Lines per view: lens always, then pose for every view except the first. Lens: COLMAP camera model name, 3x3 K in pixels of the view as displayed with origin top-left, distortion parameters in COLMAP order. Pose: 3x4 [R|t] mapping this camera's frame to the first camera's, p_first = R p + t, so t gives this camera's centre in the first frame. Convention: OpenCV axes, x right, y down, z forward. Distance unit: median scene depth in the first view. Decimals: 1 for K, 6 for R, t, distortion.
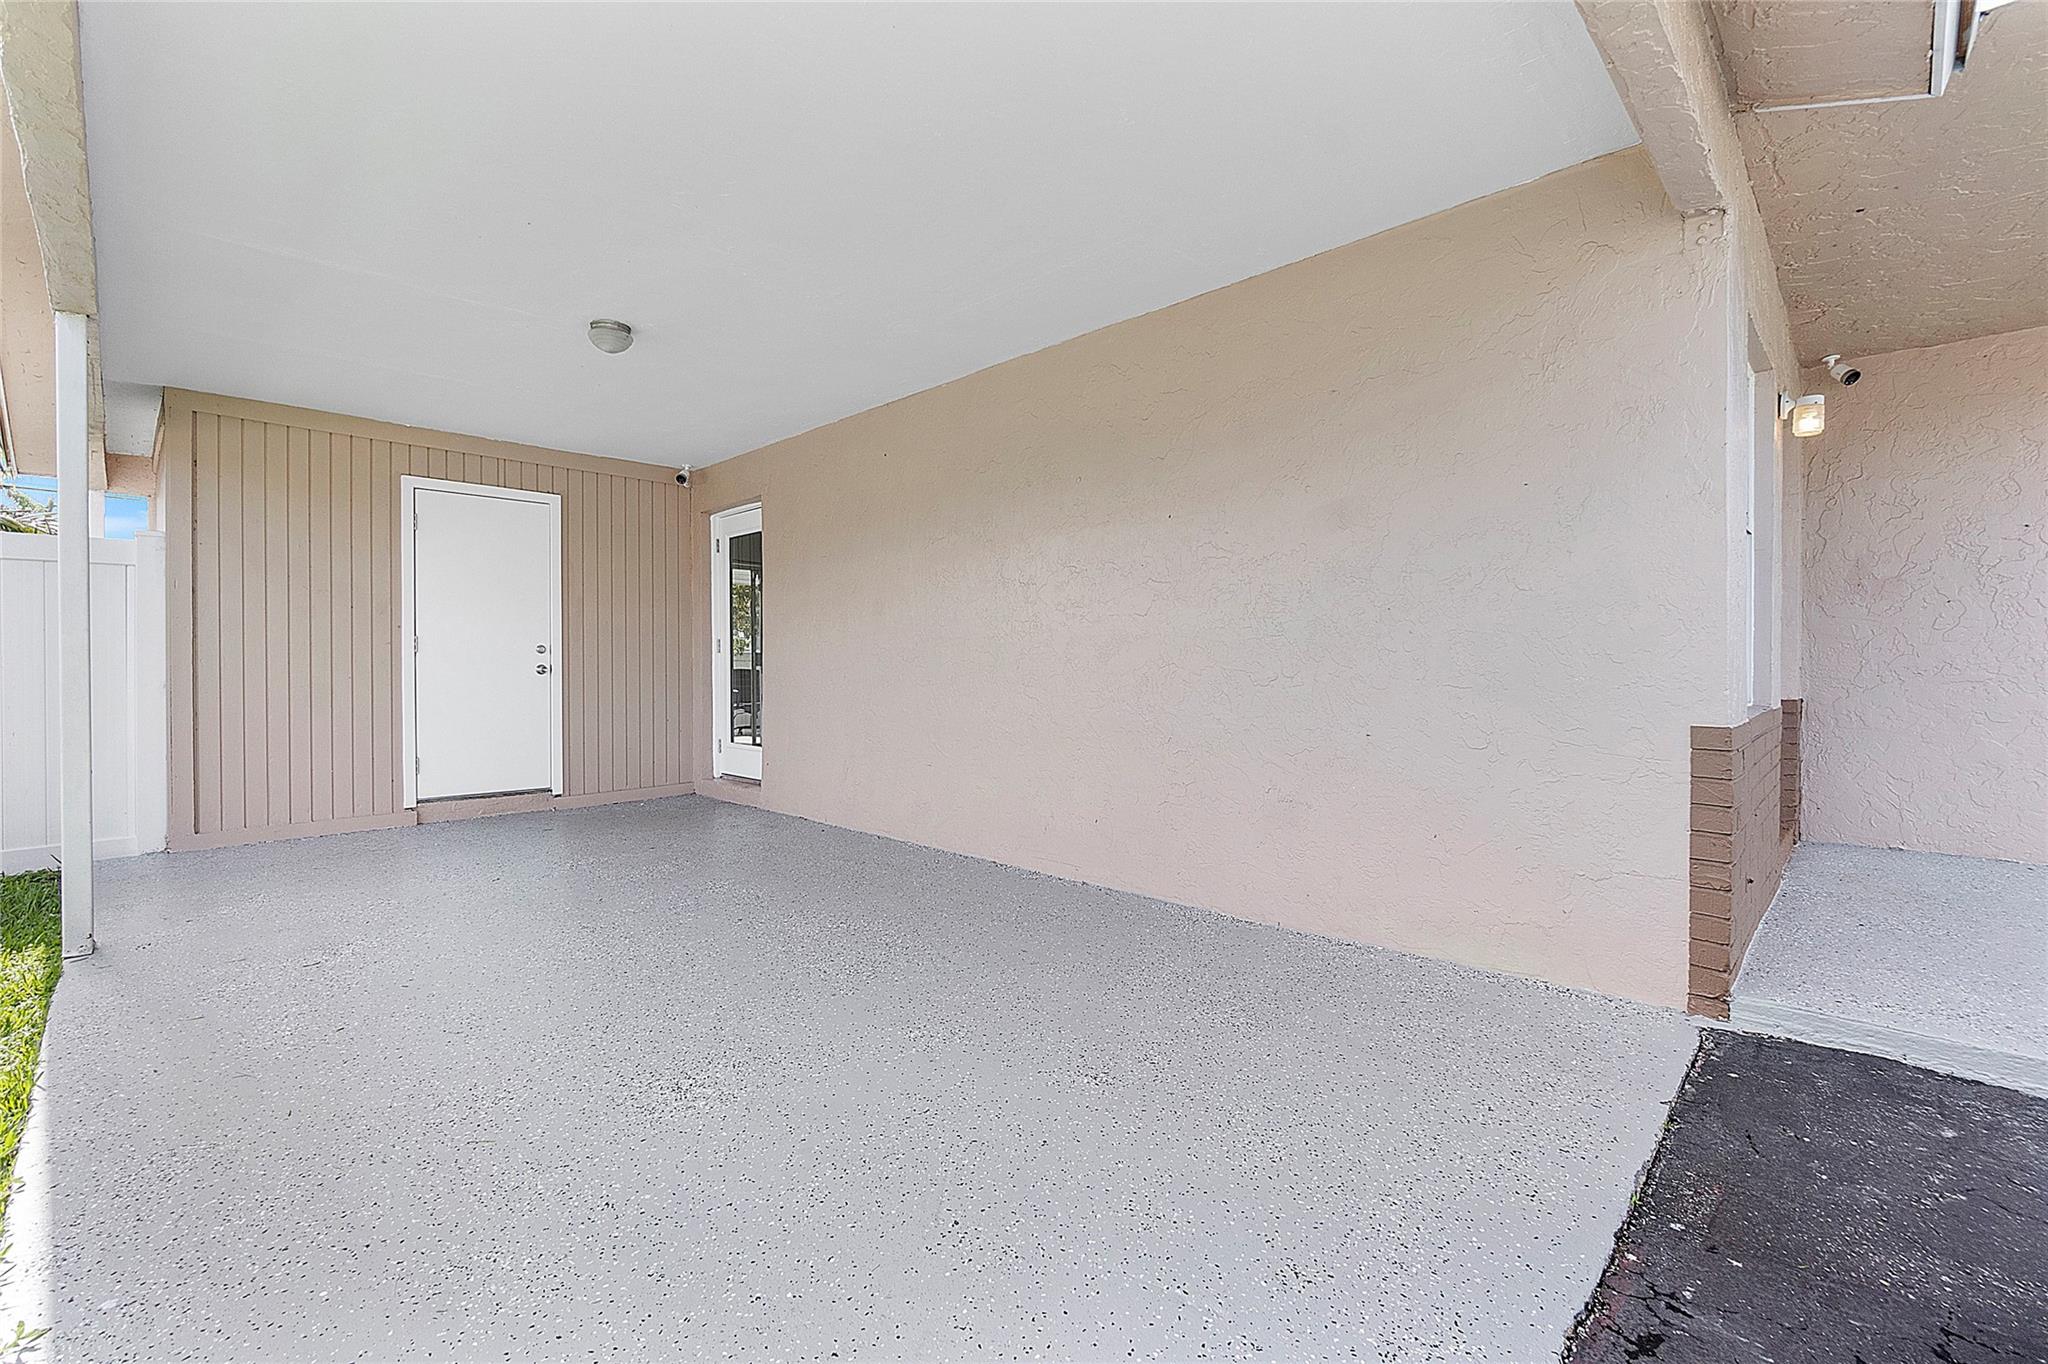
lens RADIAL K [[890.6, 0, 1021.6], [0, 890.6, 674.0], [0, 0, 1]] dist [-0.008295, 0.000185]
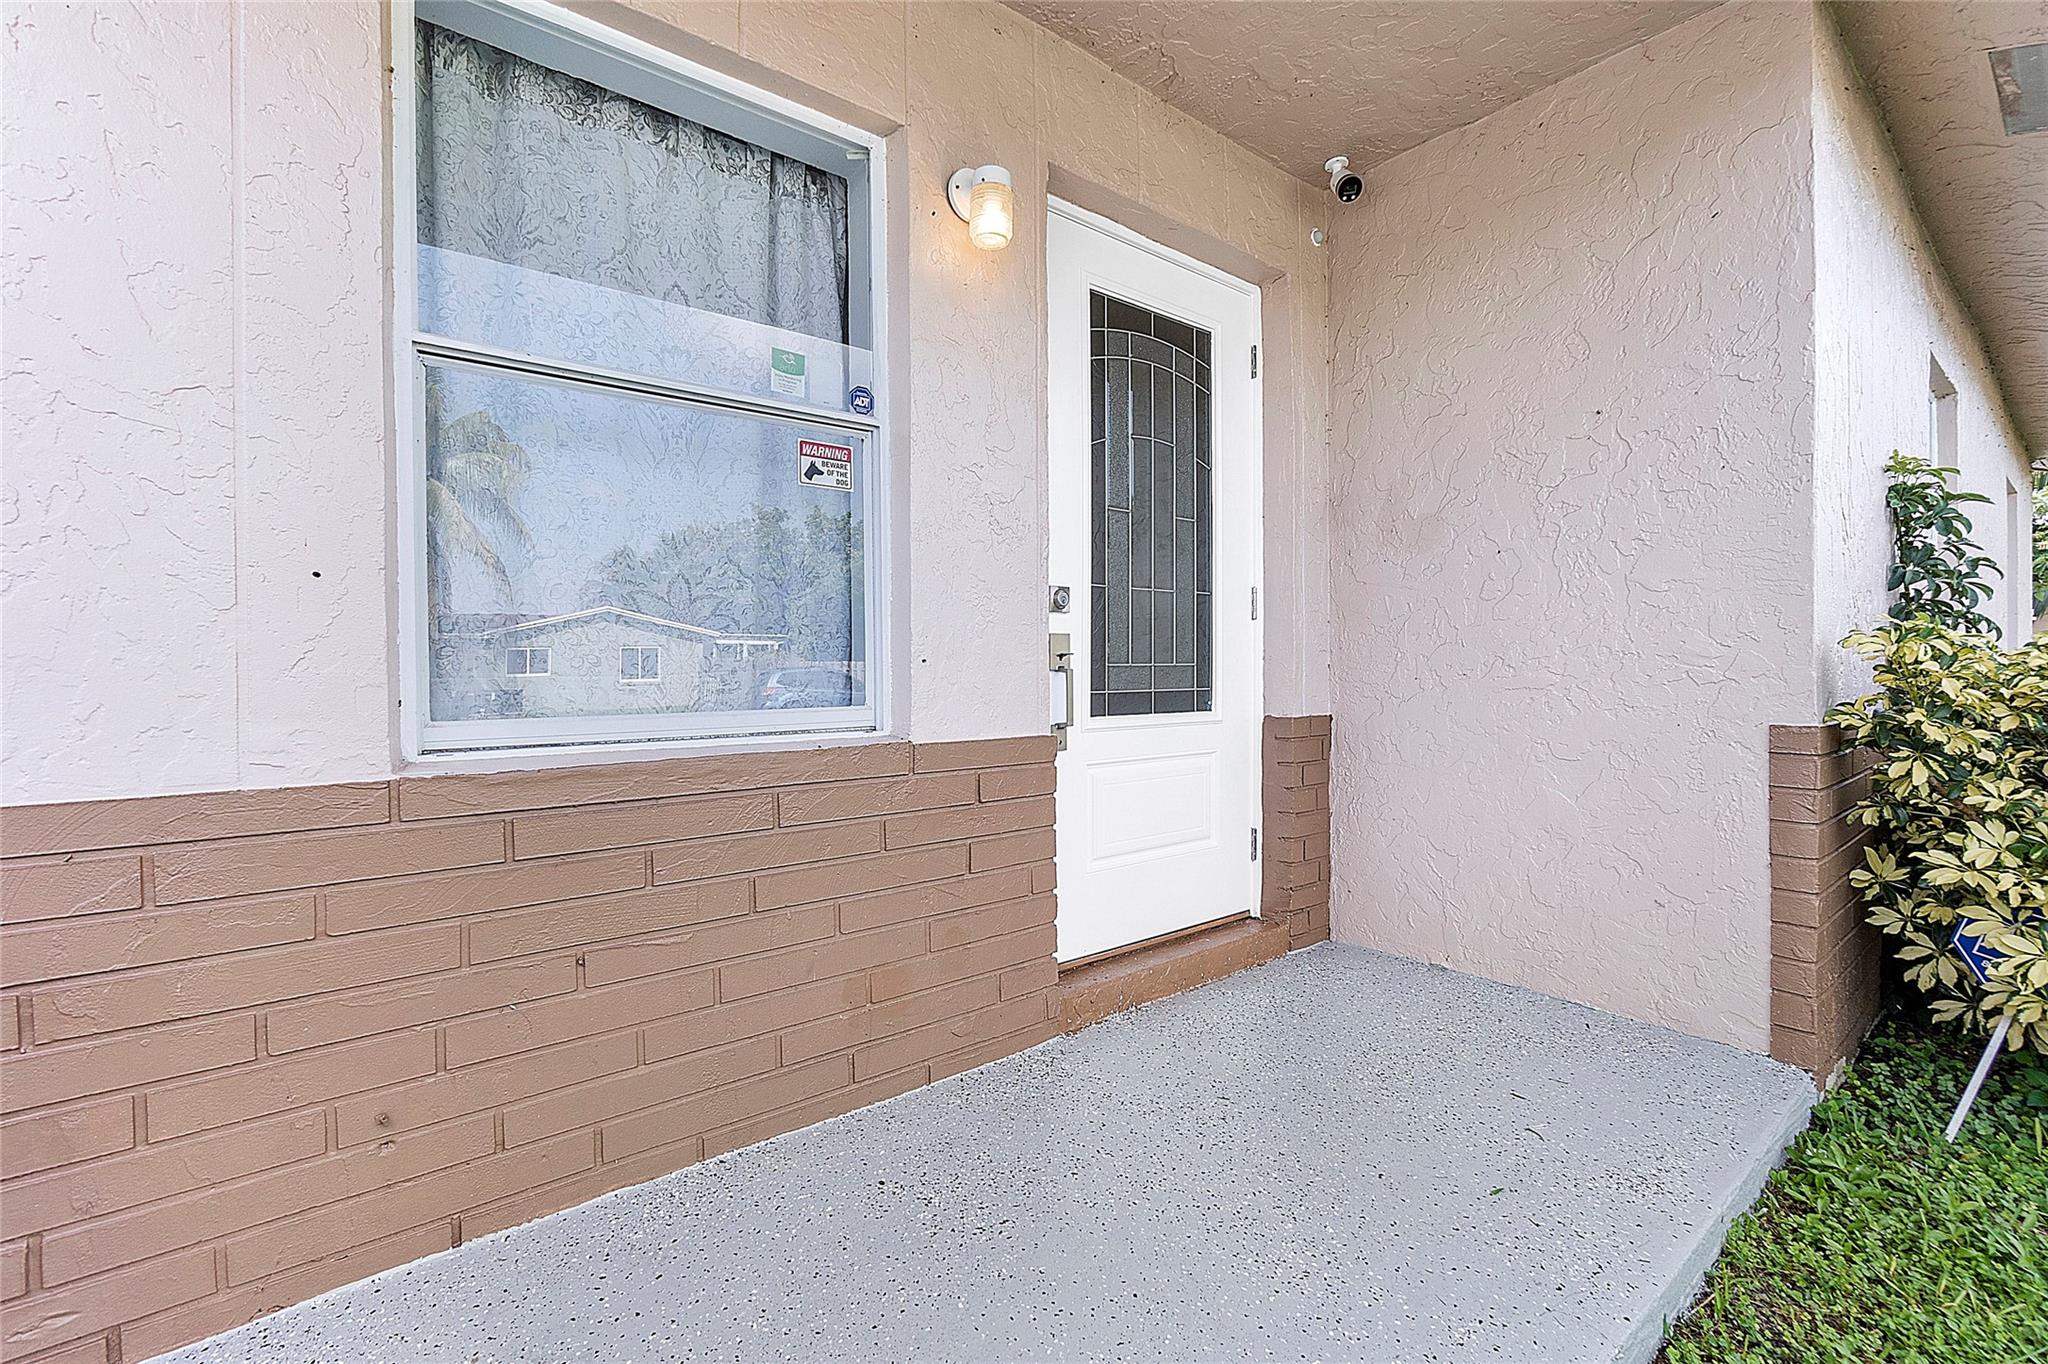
lens RADIAL K [[890.6, 0, 1021.6], [0, 890.6, 674.0], [0, 0, 1]] dist [-0.008295, 0.000185]
pose [[0.993135, -0.003238, -0.116927, 0.784575], [0.002978, 0.999993, -0.002400, -0.000474], [0.116934, 0.002035, 0.993138, 0.367559]]
